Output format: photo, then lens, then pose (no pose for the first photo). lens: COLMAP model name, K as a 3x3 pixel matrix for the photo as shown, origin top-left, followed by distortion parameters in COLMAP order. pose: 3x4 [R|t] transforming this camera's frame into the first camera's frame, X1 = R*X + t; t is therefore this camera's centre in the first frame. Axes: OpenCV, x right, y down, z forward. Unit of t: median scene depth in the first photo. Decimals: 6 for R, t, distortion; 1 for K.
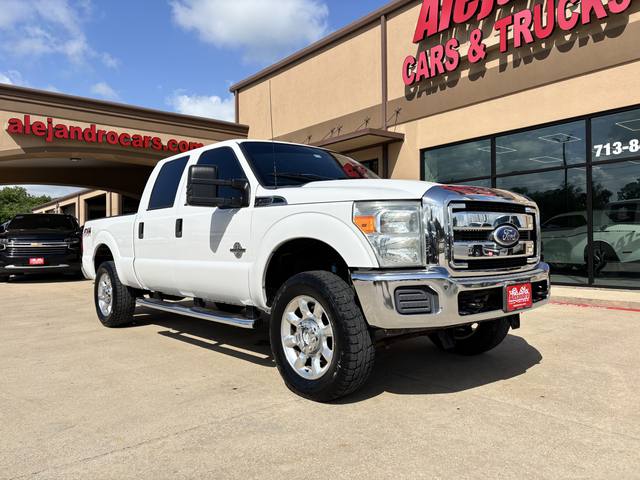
lens RADIAL K [[484.2, 0, 322.2], [0, 484.2, 232.3], [0, 0, 1]] dist [0.030625, -0.018587]
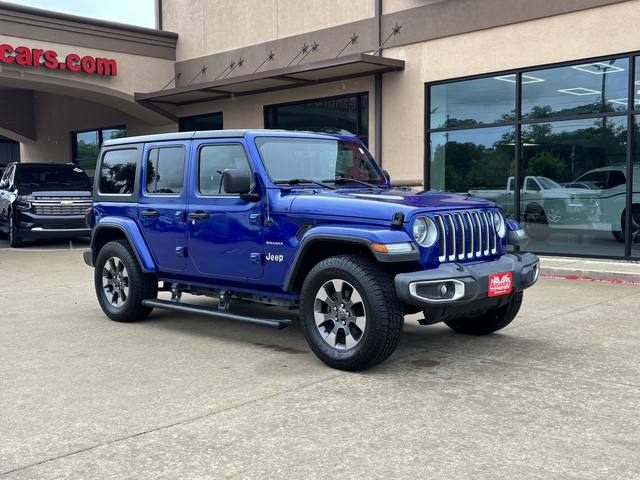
lens RADIAL K [[731.9, 0, 328.5], [0, 731.9, 244.1], [0, 0, 1]] dist [0.018398, 0.000000]
pose [[0.994270, -0.004505, 0.106802, -0.086189], [-0.005252, 0.995846, 0.090901, -0.024595], [-0.106768, -0.090941, 0.990116, -0.174916]]
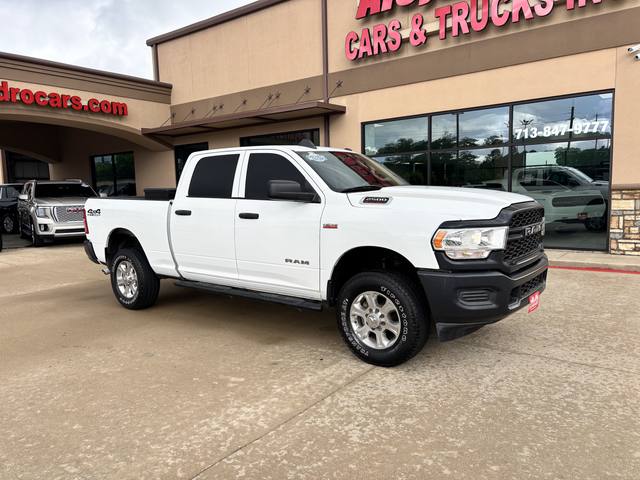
lens RADIAL K [[484.2, 0, 322.9], [0, 484.2, 240.6], [0, 0, 1]] dist [0.030625, -0.018587]
pose [[0.972795, -0.034604, 0.229070, -0.159175], [0.006742, 0.992591, 0.121314, -0.047344], [-0.231570, -0.116469, 0.965821, -0.063206]]
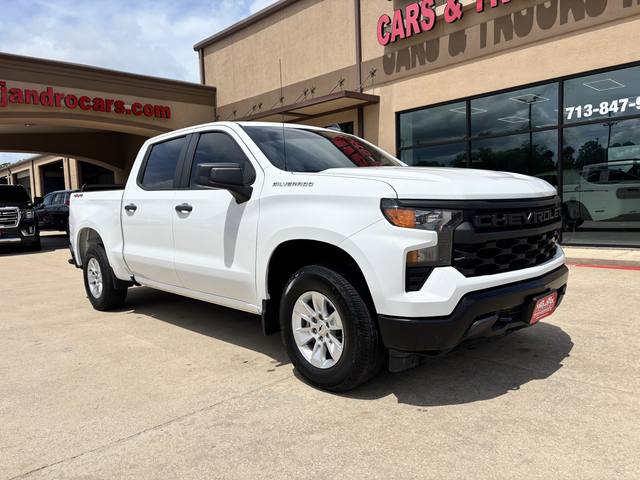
lens RADIAL K [[484.2, 0, 326.3], [0, 484.2, 239.3], [0, 0, 1]] dist [0.030625, -0.018587]
pose [[0.996670, -0.029867, 0.075880, -0.027747], [0.022487, 0.995097, 0.096311, -0.011419], [-0.078385, -0.094283, 0.992455, -0.004316]]
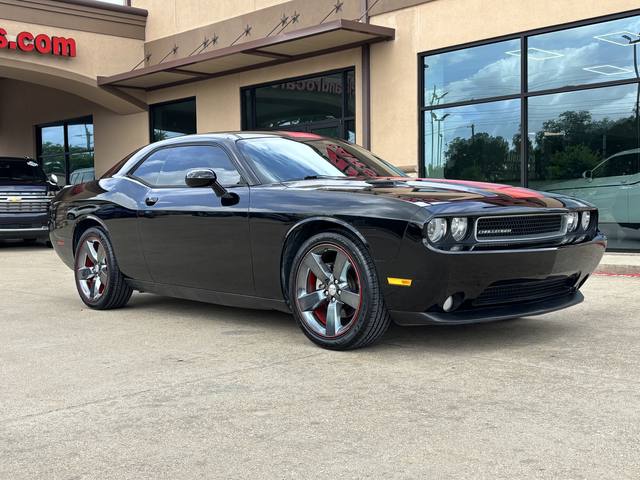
lens RADIAL K [[804.8, 0, 325.4], [0, 804.8, 238.0], [0, 0, 1]] dist [0.009532, 0.000000]
pose [[0.996737, -0.008079, 0.080307, -0.016408], [0.003077, 0.998058, 0.062214, 0.014110], [-0.080654, -0.061764, 0.994827, -0.109674]]
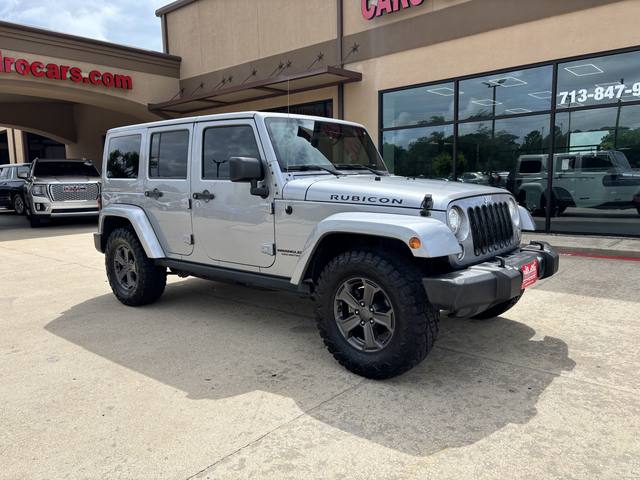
lens RADIAL K [[484.2, 0, 319.2], [0, 484.2, 237.8], [0, 0, 1]] dist [0.030625, -0.018587]
pose [[0.987634, -0.024285, 0.154884, -0.080201], [0.002649, 0.990374, 0.138390, -0.018940], [-0.156754, -0.136268, 0.978192, 0.050058]]
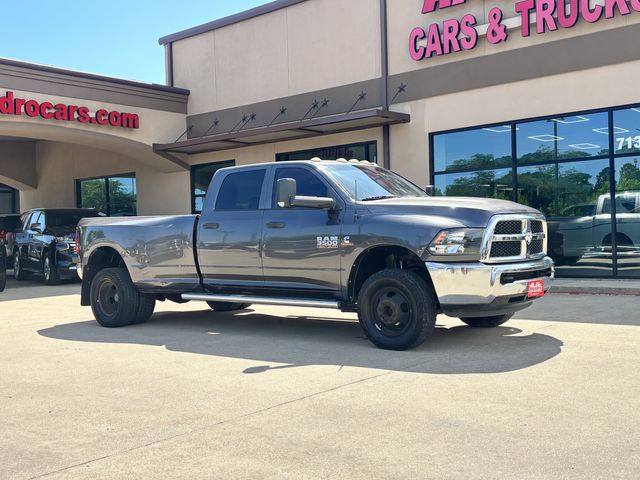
lens RADIAL K [[731.9, 0, 316.8], [0, 731.9, 236.2], [0, 0, 1]] dist [0.018398, 0.000000]
pose [[0.984550, -0.013474, 0.174584, -0.275254], [0.010649, 0.999797, 0.017105, -0.006994], [-0.174779, -0.014981, 0.984494, -0.333541]]
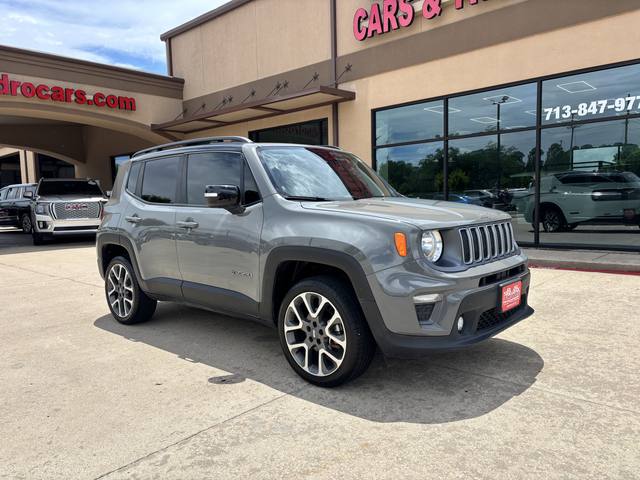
lens RADIAL K [[484.2, 0, 322.8], [0, 484.2, 237.9], [0, 0, 1]] dist [0.030625, -0.018587]
pose [[0.990414, -0.022722, 0.136247, -0.039221], [0.009117, 0.994980, 0.099656, -0.013141], [-0.137827, -0.097459, 0.985650, 0.031722]]
